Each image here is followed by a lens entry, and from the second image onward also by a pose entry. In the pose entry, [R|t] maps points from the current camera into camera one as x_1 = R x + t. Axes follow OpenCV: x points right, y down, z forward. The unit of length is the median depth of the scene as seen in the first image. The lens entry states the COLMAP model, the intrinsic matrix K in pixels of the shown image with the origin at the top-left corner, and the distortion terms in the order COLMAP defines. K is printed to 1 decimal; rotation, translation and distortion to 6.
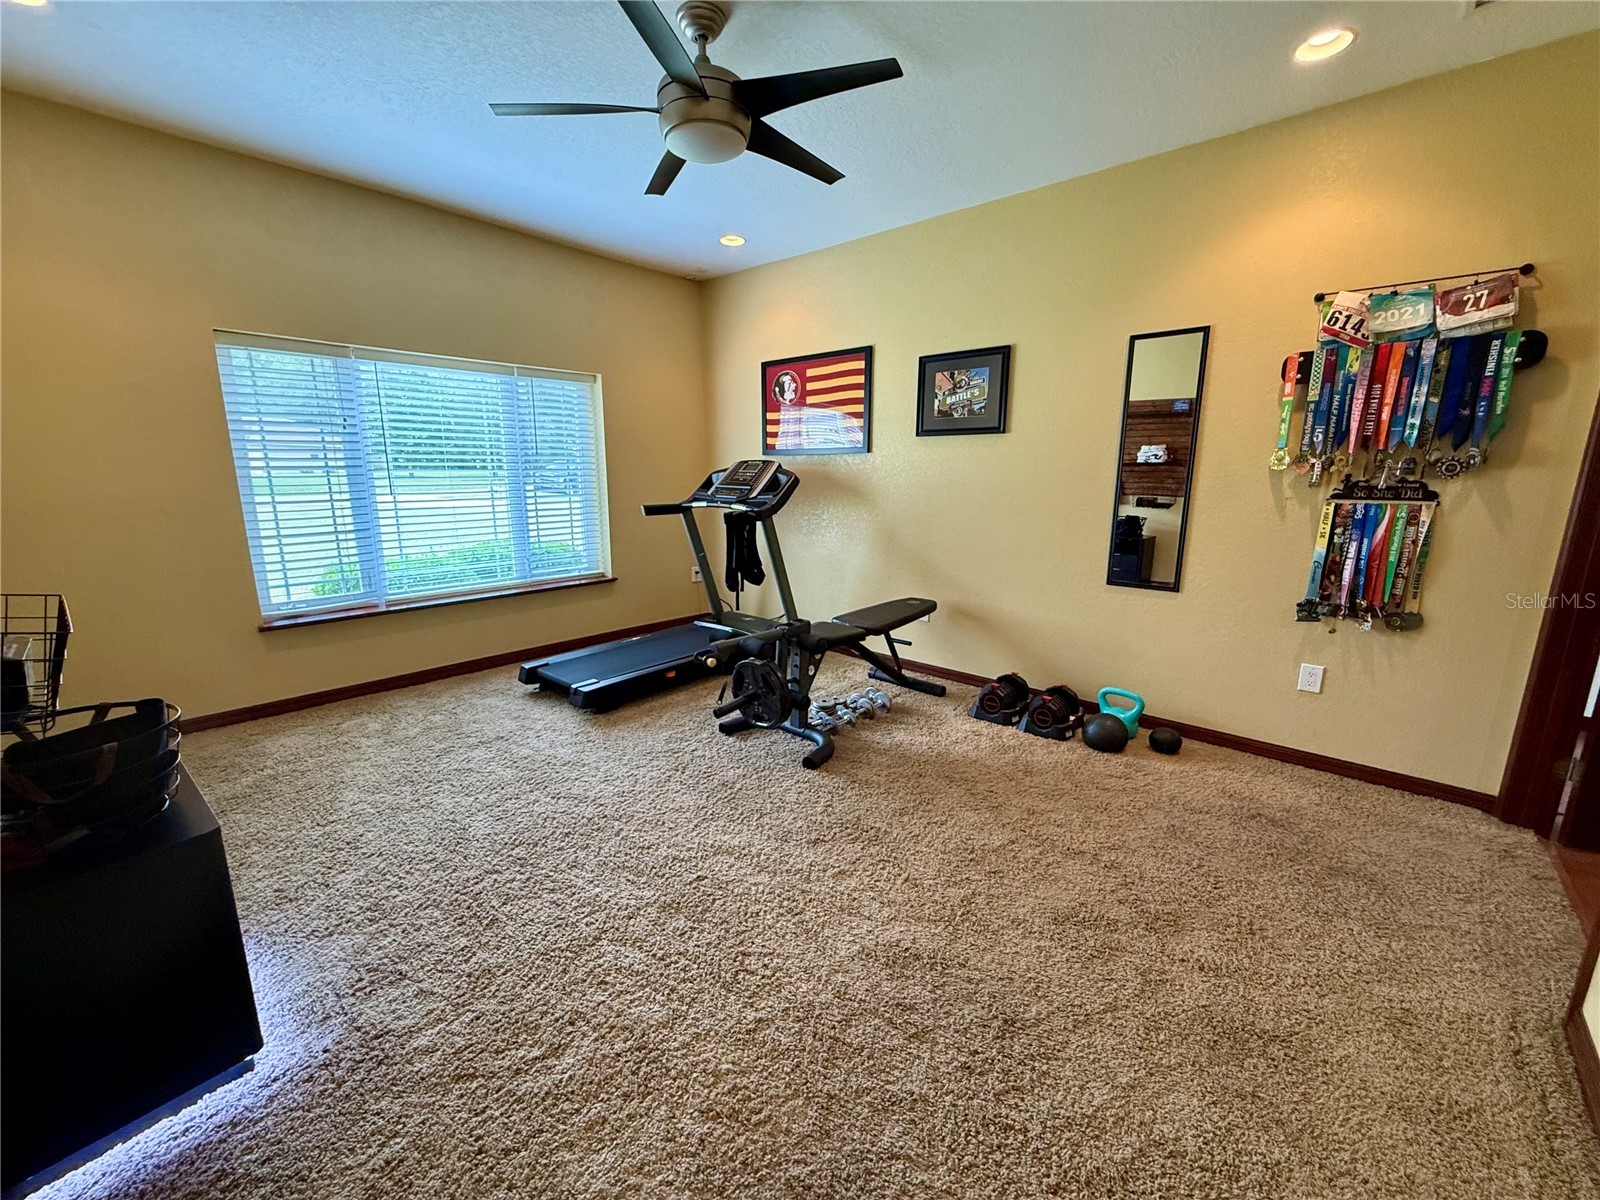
lens RADIAL K [[637.8, 0, 794.6], [0, 637.8, 600.4], [0, 0, 1]] dist [-0.001431, 0.000204]
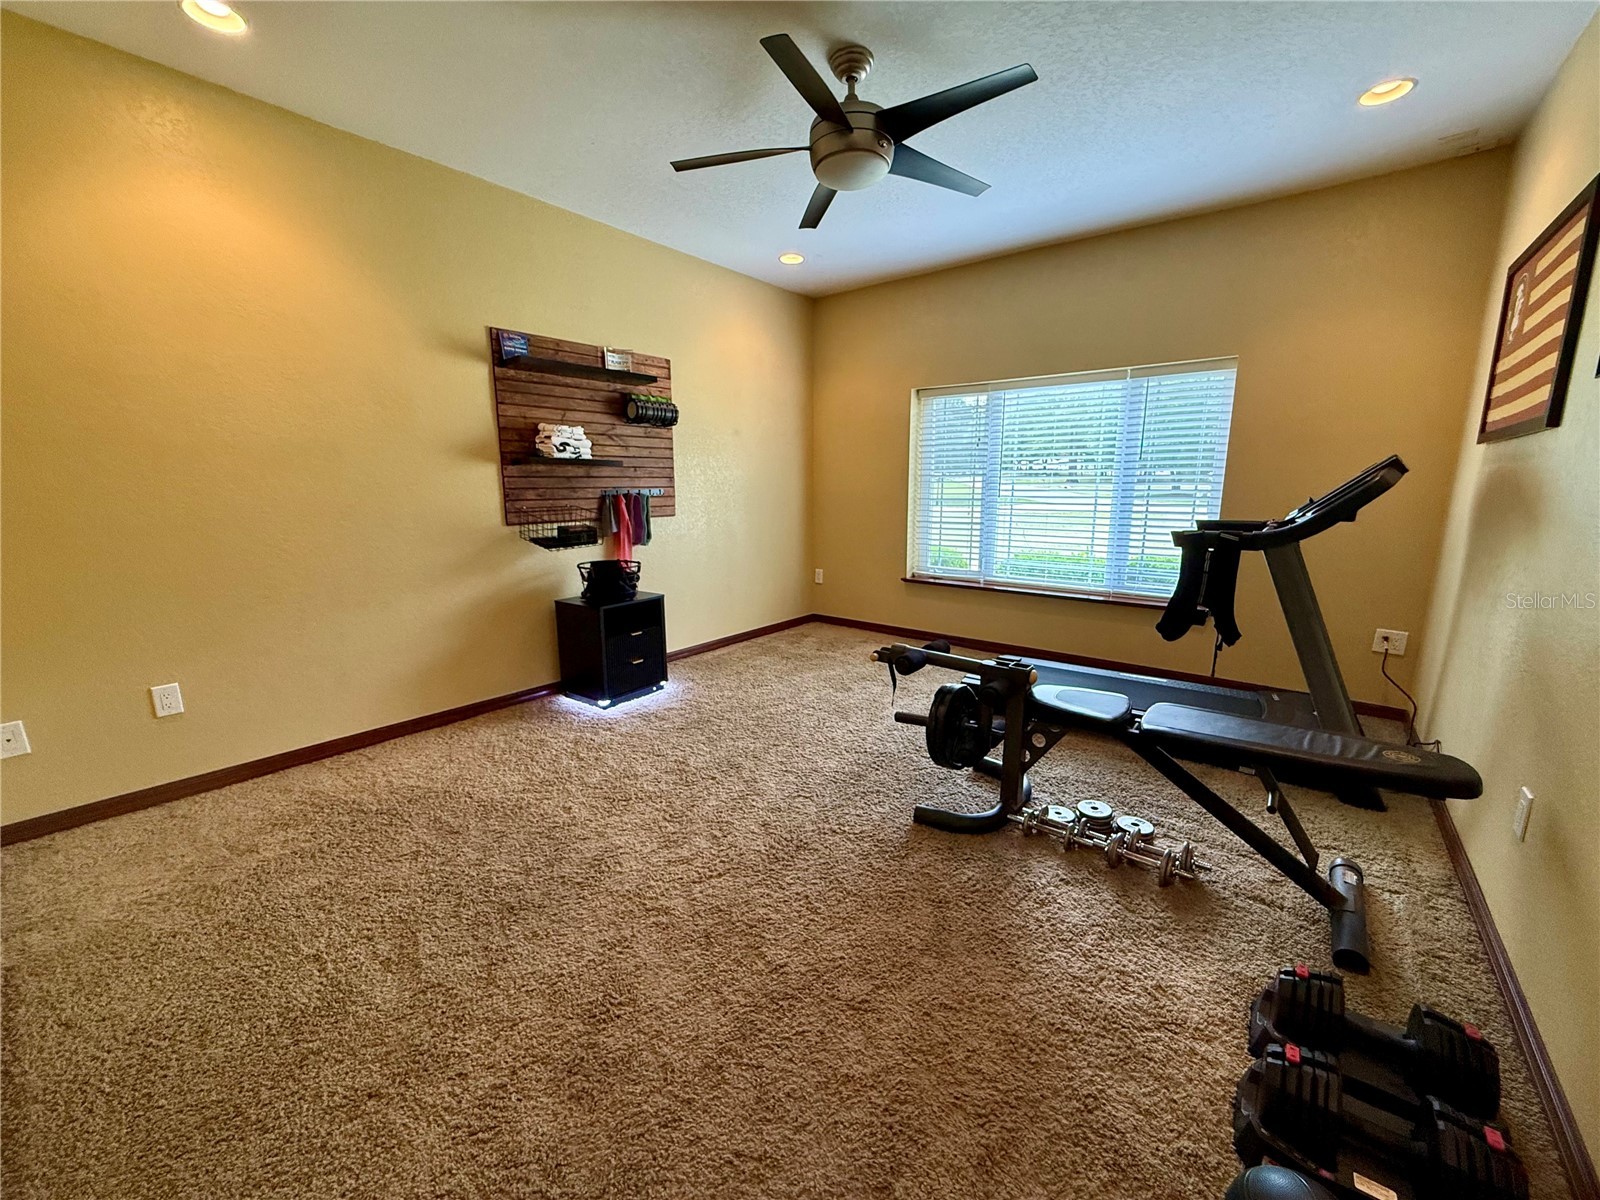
lens RADIAL K [[637.8, 0, 794.6], [0, 637.8, 600.4], [0, 0, 1]] dist [-0.001431, 0.000204]
pose [[0.060672, 0.179161, -0.981947, 0.637276], [-0.200880, 0.965823, 0.163807, -0.099710], [0.977735, 0.187315, 0.094588, 0.564243]]
